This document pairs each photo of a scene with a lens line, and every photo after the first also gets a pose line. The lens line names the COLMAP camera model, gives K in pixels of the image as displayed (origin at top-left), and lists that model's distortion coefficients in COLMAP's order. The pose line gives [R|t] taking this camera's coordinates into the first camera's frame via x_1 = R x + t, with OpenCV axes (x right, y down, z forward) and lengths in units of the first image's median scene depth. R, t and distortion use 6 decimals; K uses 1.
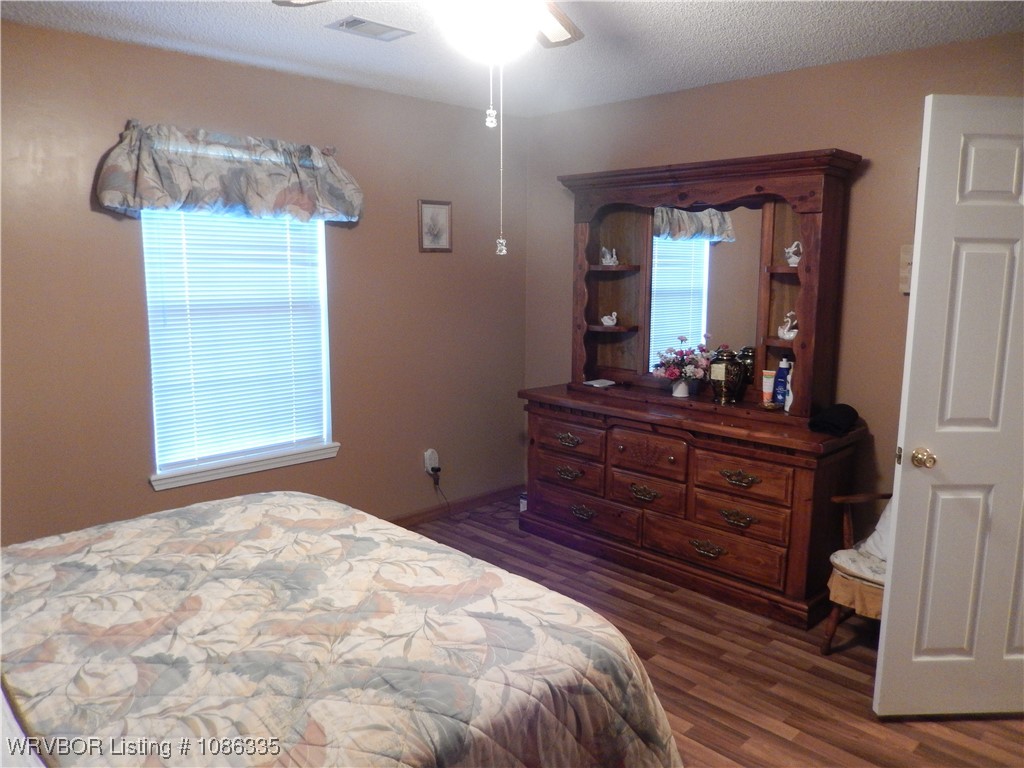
lens RADIAL K [[766.5, 0, 511.5], [0, 766.5, 381.8], [0, 0, 1]] dist [-0.005984, -0.004394]
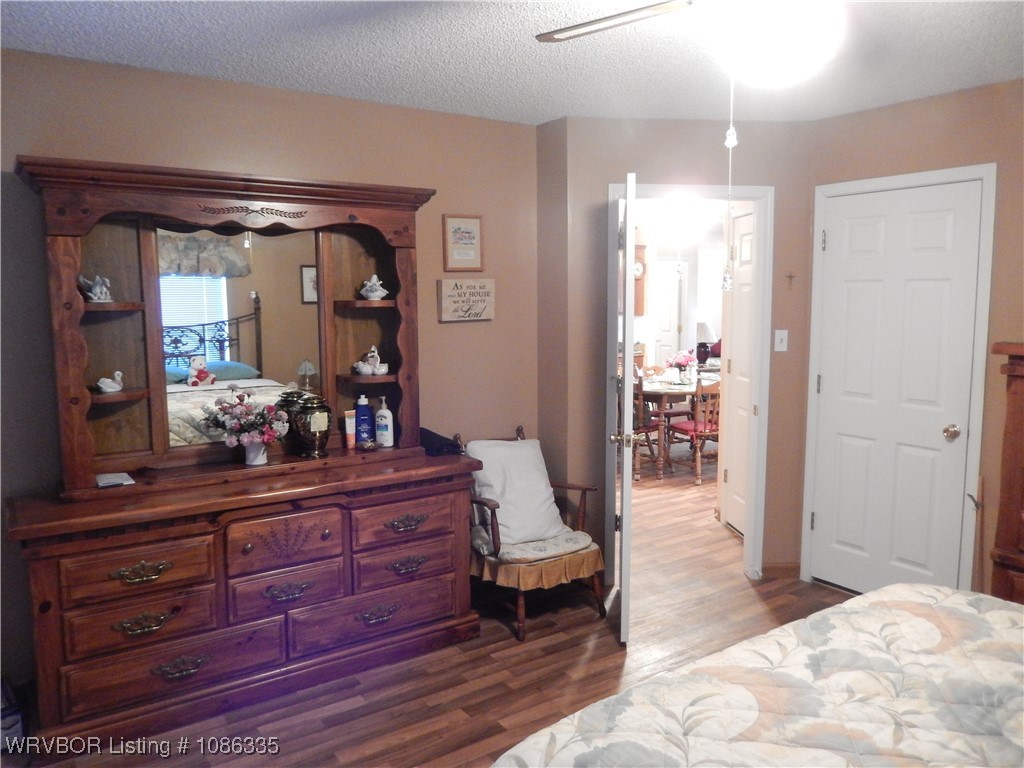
lens RADIAL K [[766.5, 0, 511.5], [0, 766.5, 381.8], [0, 0, 1]] dist [-0.005984, -0.004394]
pose [[0.172876, -0.122092, 0.977347, -0.574298], [0.152505, 0.983639, 0.095902, -0.115092], [-0.973065, 0.132471, 0.188668, 0.658612]]
